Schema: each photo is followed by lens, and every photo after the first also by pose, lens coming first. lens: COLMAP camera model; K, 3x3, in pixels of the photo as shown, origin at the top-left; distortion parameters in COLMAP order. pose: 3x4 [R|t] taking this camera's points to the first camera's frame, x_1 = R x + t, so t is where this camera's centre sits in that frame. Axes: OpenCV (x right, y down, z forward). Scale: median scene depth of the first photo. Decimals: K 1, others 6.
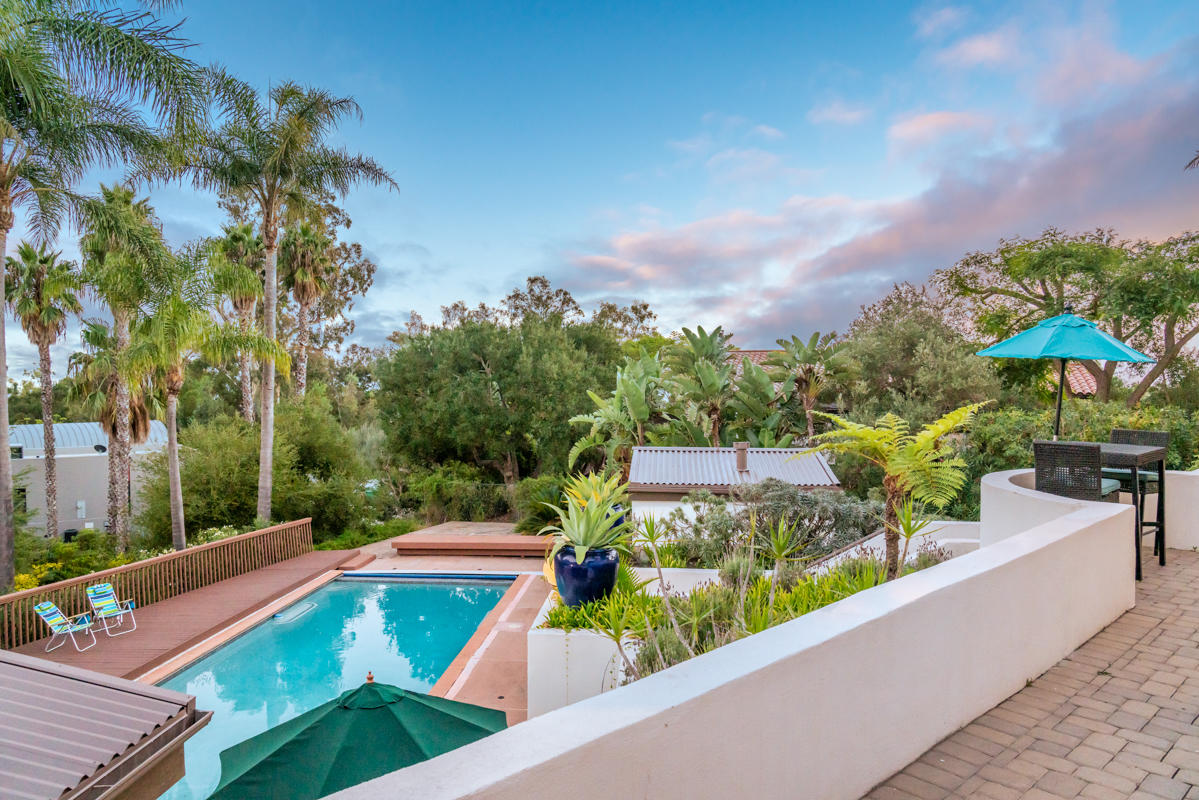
lens RADIAL K [[822.1, 0, 595.9], [0, 822.1, 431.3], [0, 0, 1]] dist [-0.005133, 0.002793]
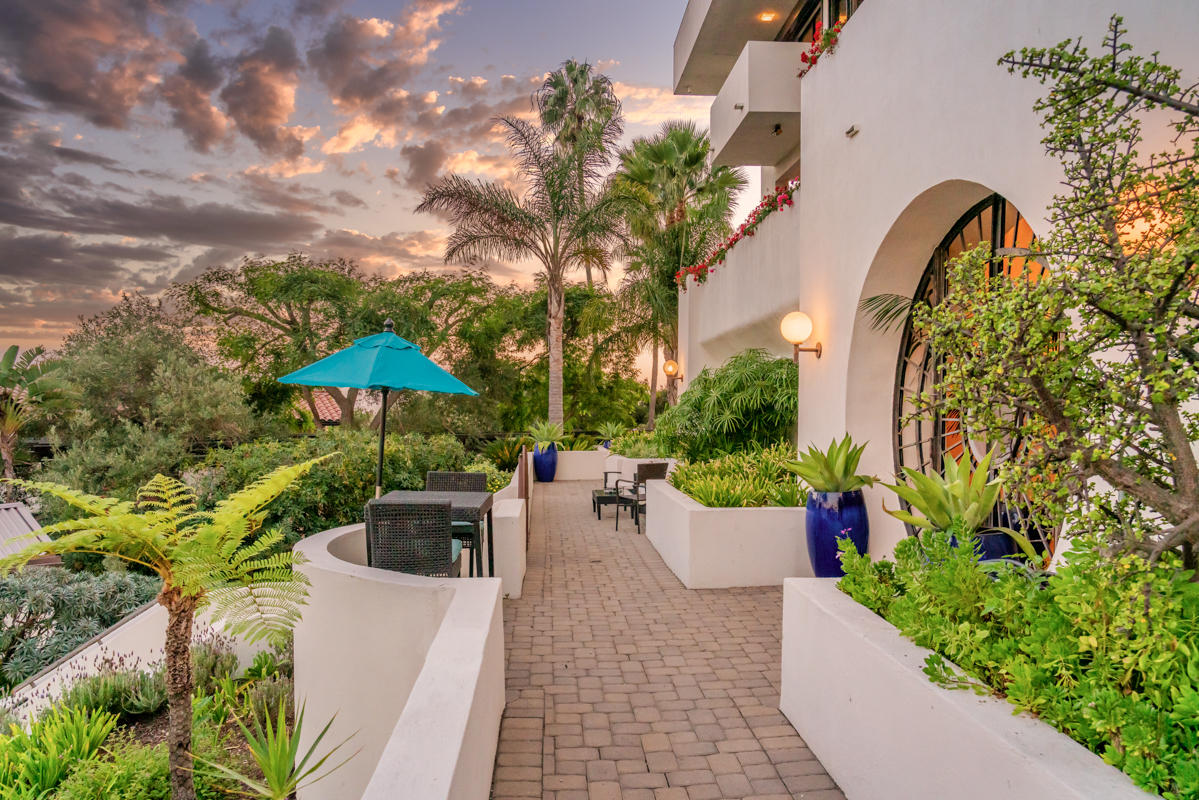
lens RADIAL K [[822.1, 0, 595.9], [0, 822.1, 431.3], [0, 0, 1]] dist [-0.005133, 0.002793]
pose [[0.640084, -0.024515, 0.767914, 0.030157], [0.047822, 0.998824, -0.007974, -0.010309], [-0.766816, 0.041827, 0.640503, 0.111215]]
